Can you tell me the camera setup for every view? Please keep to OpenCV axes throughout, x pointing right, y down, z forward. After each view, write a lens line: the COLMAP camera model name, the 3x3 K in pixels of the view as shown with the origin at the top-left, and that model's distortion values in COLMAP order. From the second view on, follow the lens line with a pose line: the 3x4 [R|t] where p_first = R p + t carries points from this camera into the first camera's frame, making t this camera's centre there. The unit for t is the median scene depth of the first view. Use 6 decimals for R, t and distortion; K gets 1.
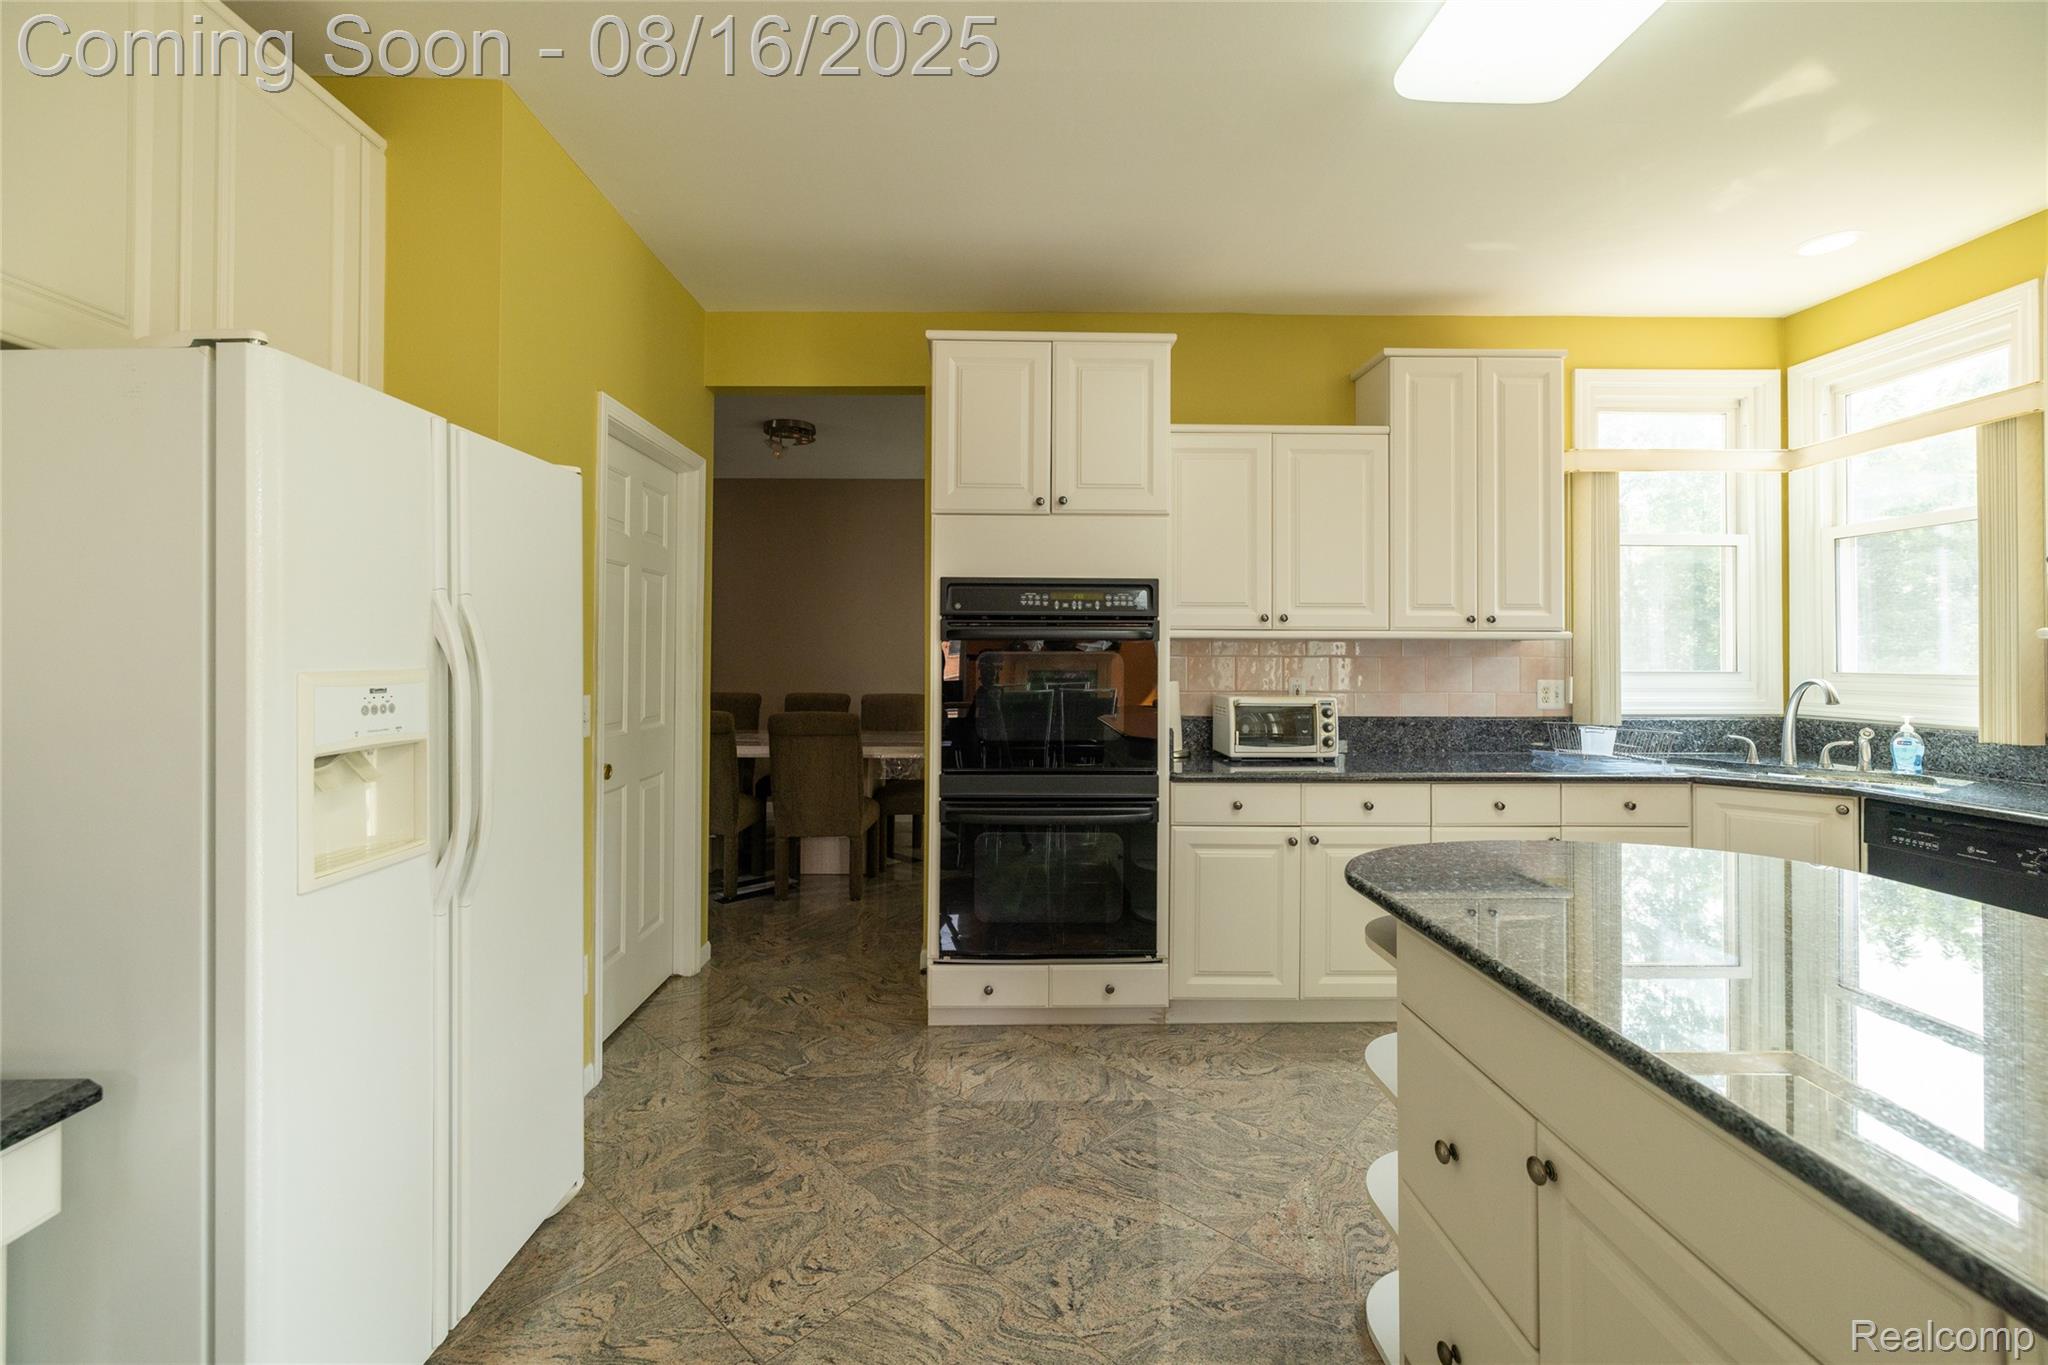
lens RADIAL K [[870.7, 0, 1005.0], [0, 870.7, 645.3], [0, 0, 1]] dist [0.000055, 0.000175]
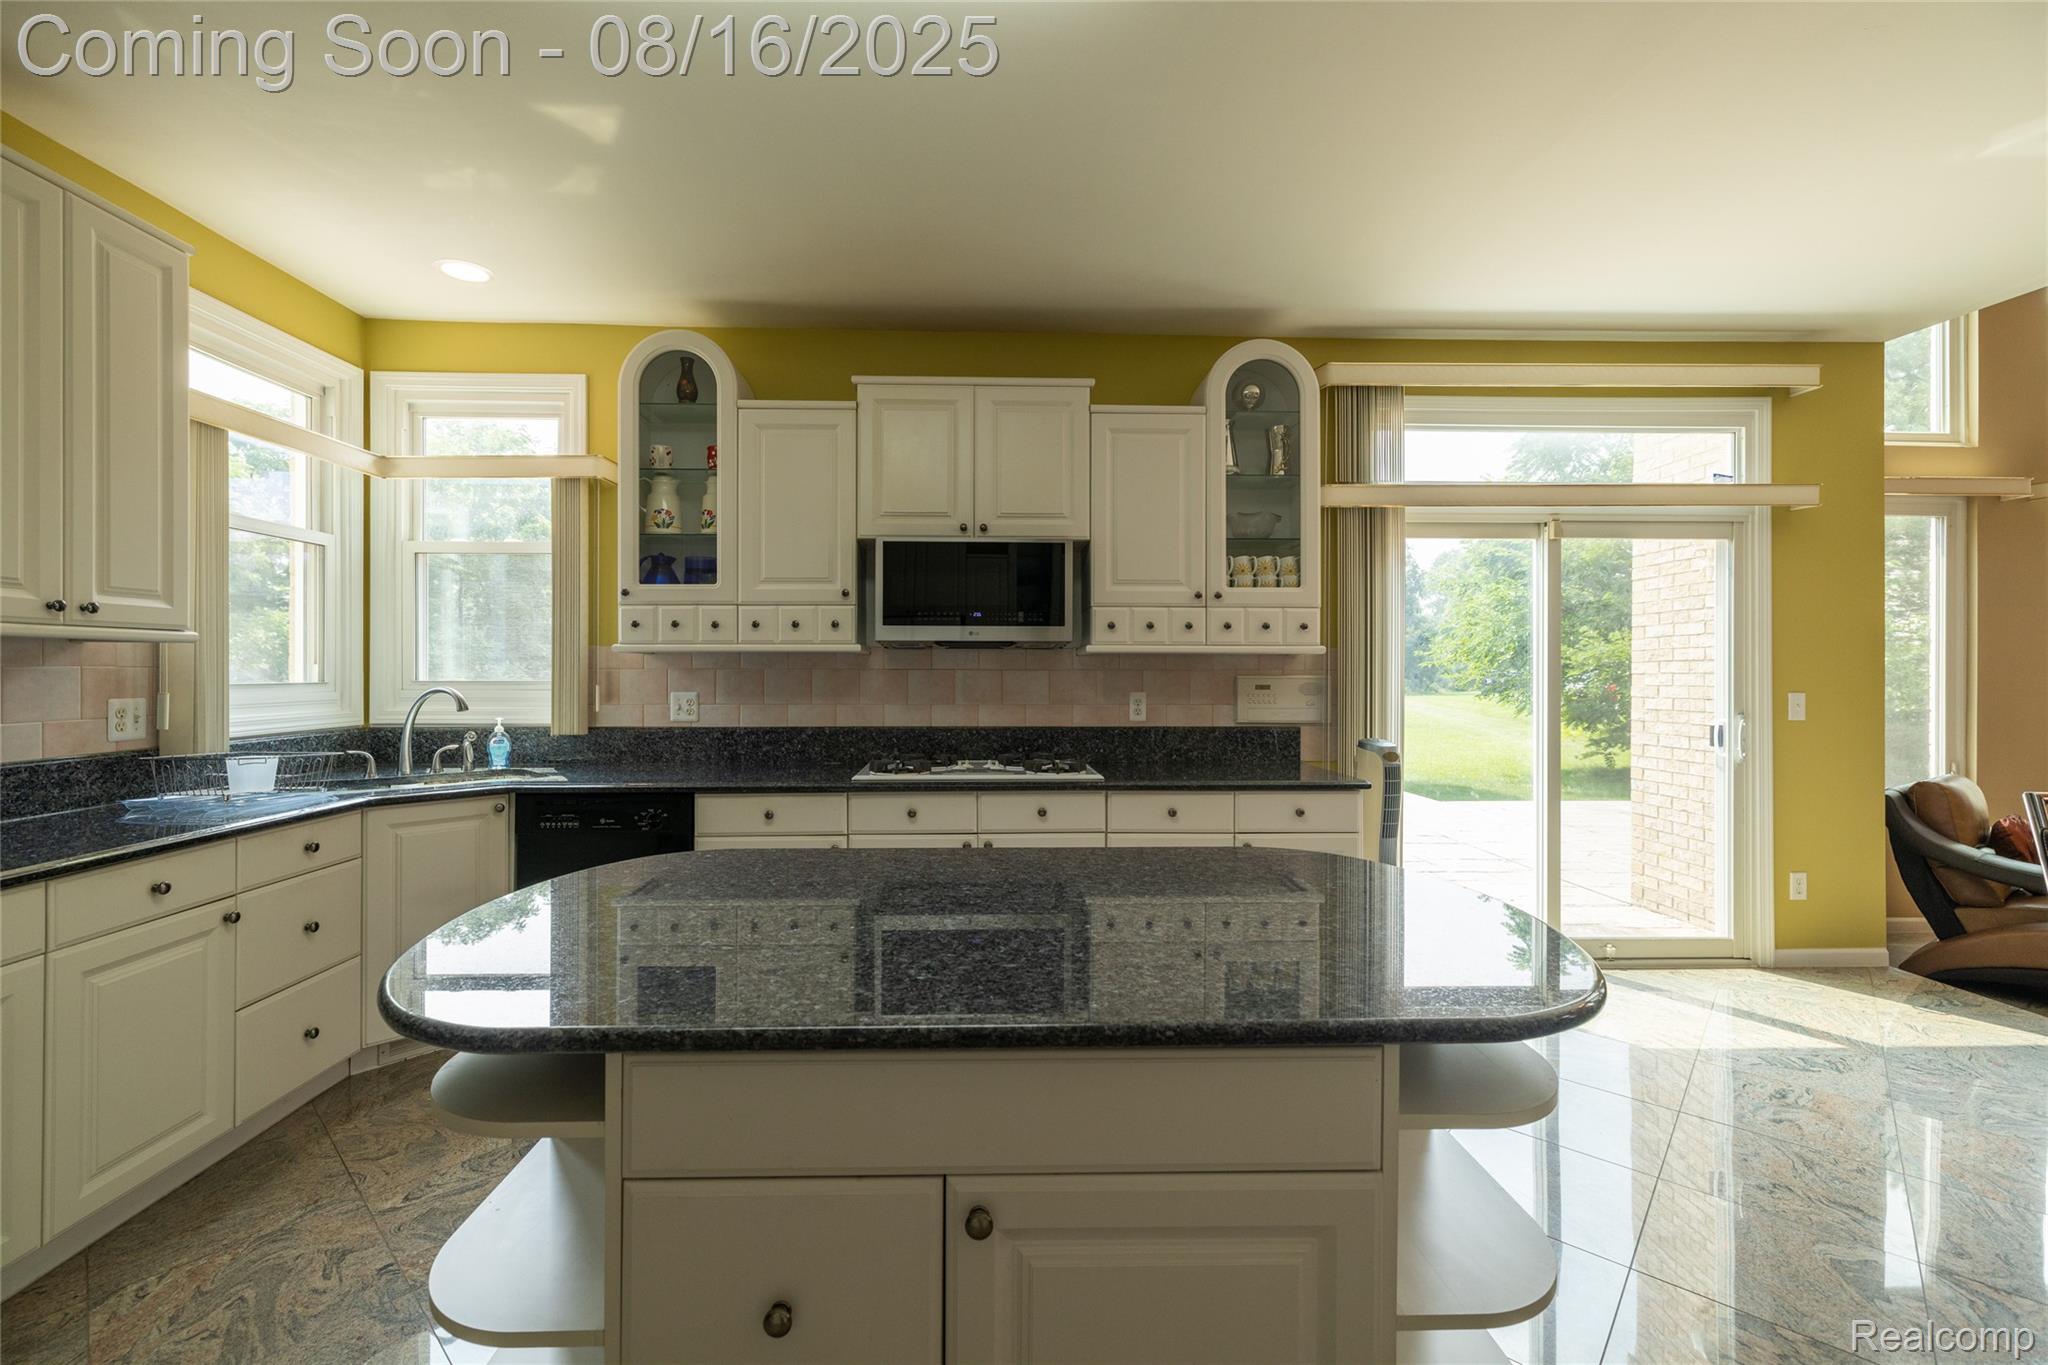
lens RADIAL K [[866.2, 0, 1008.5], [0, 866.2, 669.6], [0, 0, 1]] dist [0.002887, 0.000382]
pose [[-0.024631, -0.004371, 0.999687, -0.111044], [-0.014908, 0.999881, 0.004005, 0.003108], [-0.999585, -0.014804, -0.024693, 0.346131]]
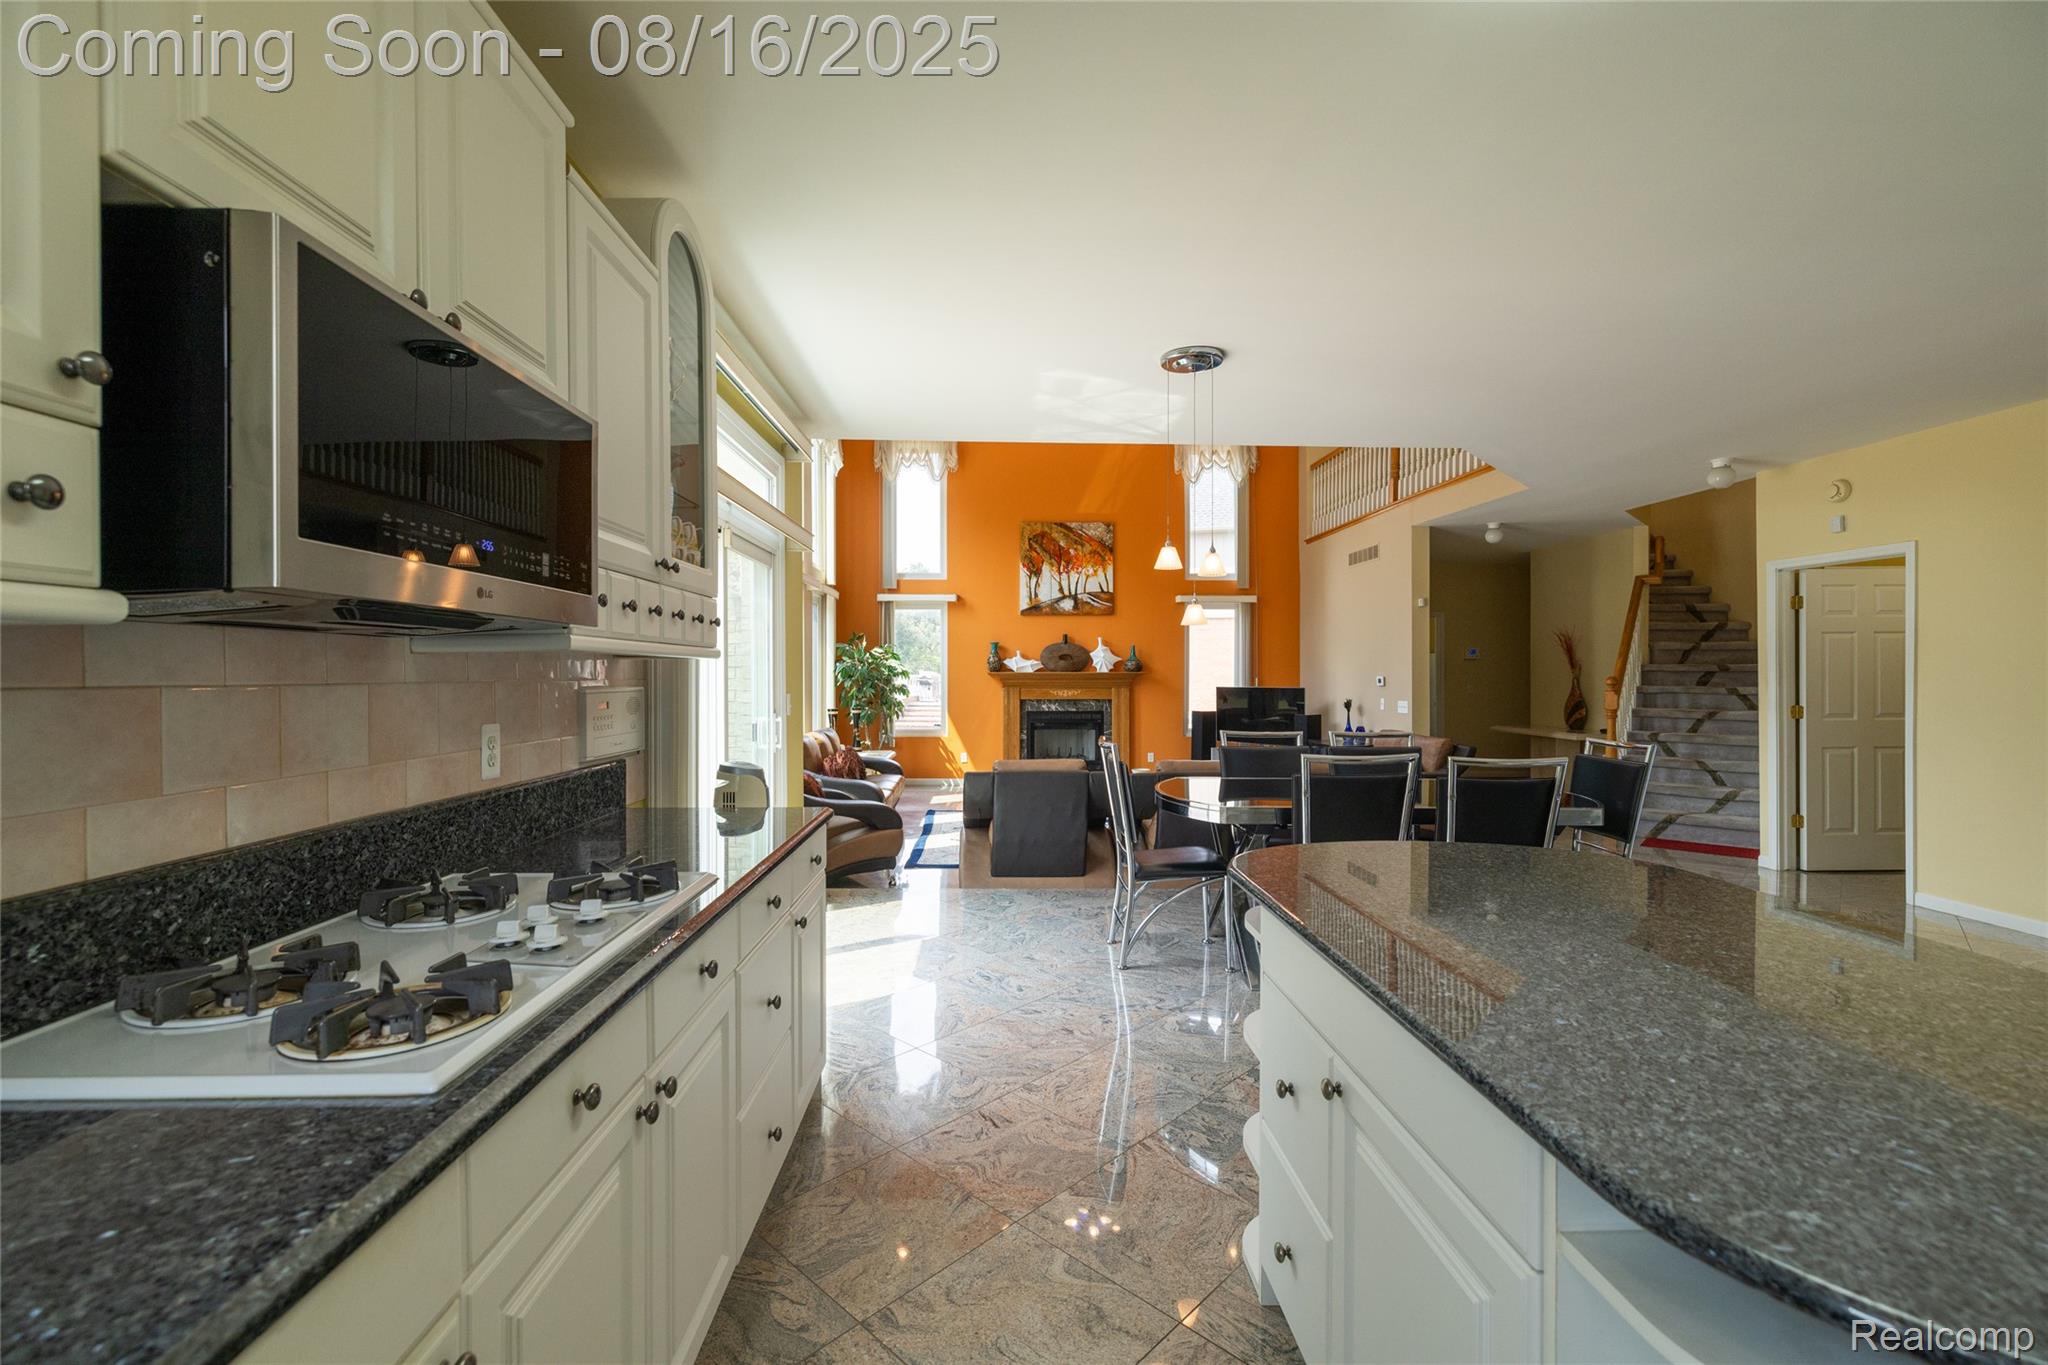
lens RADIAL K [[858.8, 0, 997.0], [0, 858.8, 671.9], [0, 0, 1]] dist [0.001712, 0.000094]
pose [[-0.999976, -0.004095, 0.005535, 0.685810], [-0.004185, 0.999858, -0.016316, 0.006191], [-0.005467, -0.016339, -0.999852, 0.760490]]
